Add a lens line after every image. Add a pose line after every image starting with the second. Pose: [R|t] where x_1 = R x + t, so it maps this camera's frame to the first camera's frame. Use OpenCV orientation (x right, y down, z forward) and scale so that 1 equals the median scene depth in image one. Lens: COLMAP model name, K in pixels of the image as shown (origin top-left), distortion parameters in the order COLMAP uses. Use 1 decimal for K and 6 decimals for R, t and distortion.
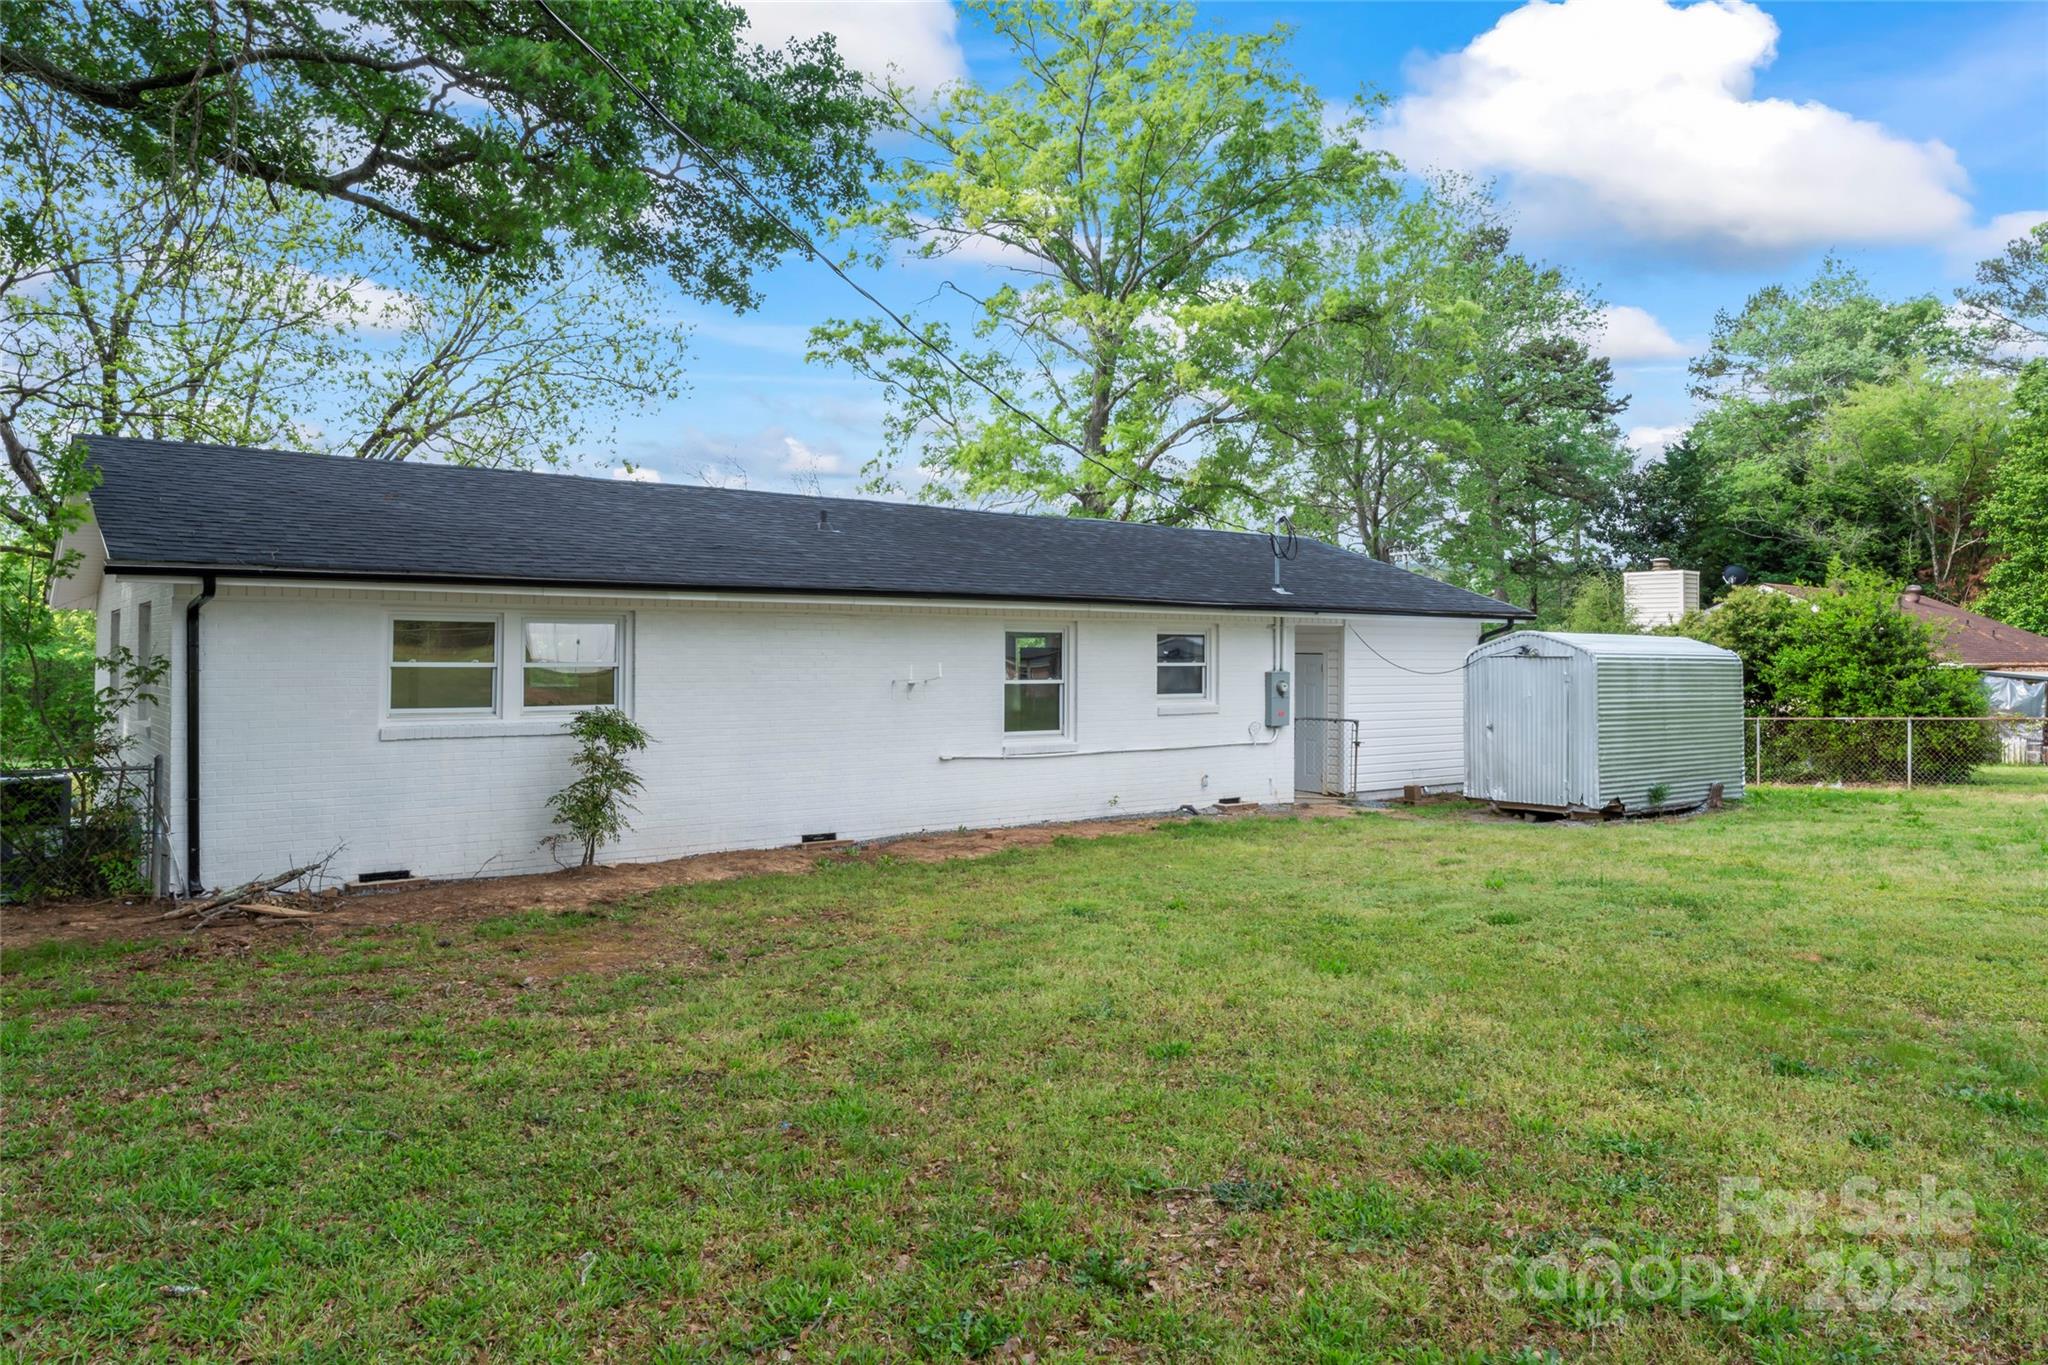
lens RADIAL K [[1406.4, 0, 1021.4], [0, 1406.4, 673.6], [0, 0, 1]] dist [-0.000968, -0.000326]
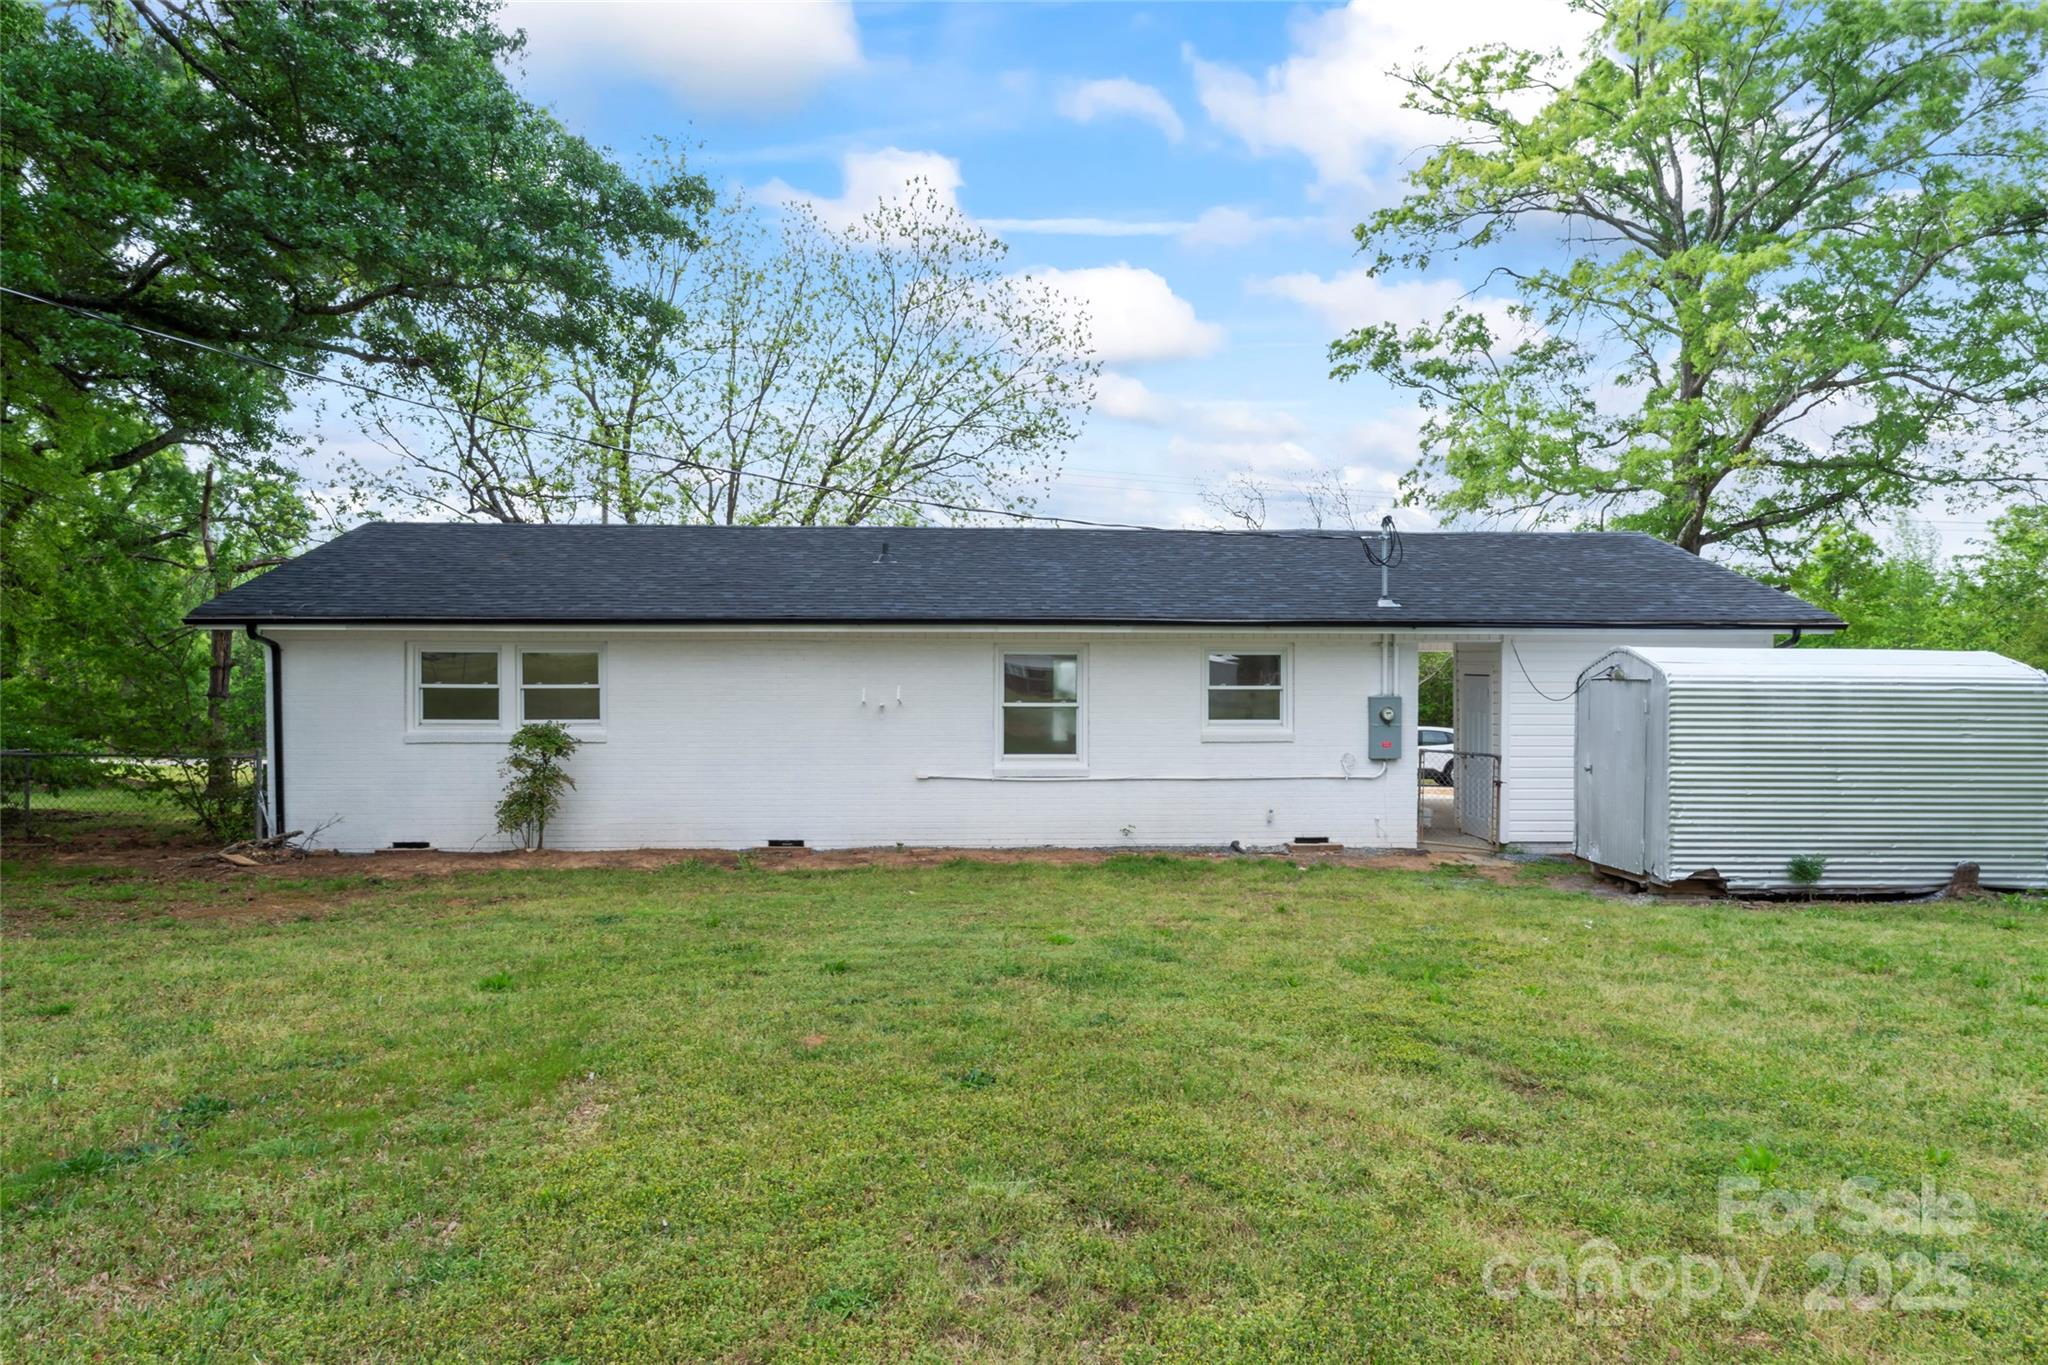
lens RADIAL K [[1406.4, 0, 1021.3], [0, 1406.4, 688.0], [0, 0, 1]] dist [-0.000968, -0.000326]
pose [[0.808788, 0.003338, -0.588091, 0.544788], [-0.005637, 0.999982, -0.002077, -0.003901], [0.588073, 0.004995, 0.808792, 0.174818]]
